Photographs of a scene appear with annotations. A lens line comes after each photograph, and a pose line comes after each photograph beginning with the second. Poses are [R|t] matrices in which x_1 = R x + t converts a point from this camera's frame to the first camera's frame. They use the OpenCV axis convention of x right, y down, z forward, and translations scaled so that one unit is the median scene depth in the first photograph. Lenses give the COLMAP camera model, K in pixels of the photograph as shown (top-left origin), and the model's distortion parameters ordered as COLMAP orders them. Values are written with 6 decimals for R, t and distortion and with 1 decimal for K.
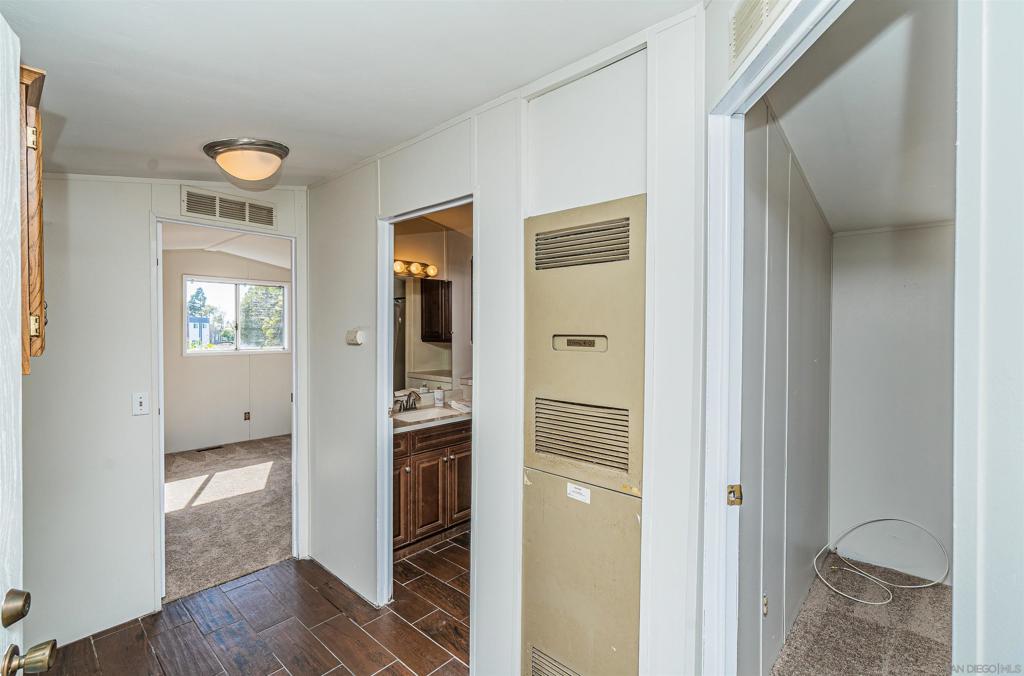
lens RADIAL K [[464.1, 0, 504.1], [0, 464.1, 332.5], [0, 0, 1]] dist [-0.007728, 0.000275]
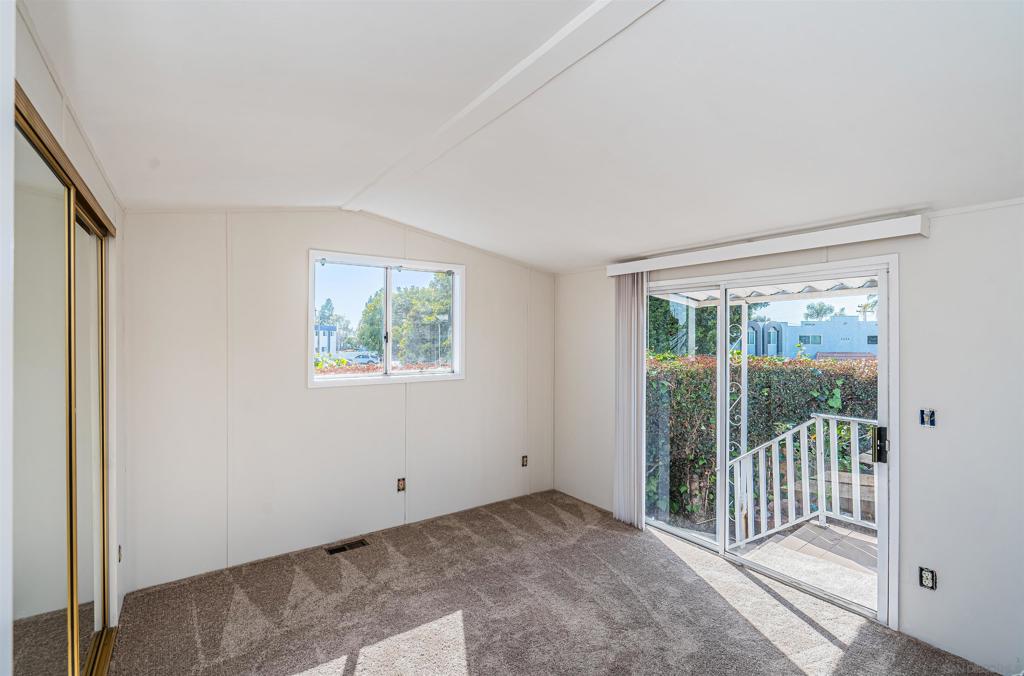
lens RADIAL K [[464.1, 0, 504.1], [0, 464.1, 332.5], [0, 0, 1]] dist [-0.007728, 0.000275]
pose [[0.976137, 0.000171, -0.217157, -0.288652], [-0.003905, 0.999852, -0.016763, -0.008650], [0.217122, 0.017211, 0.975993, 0.428362]]
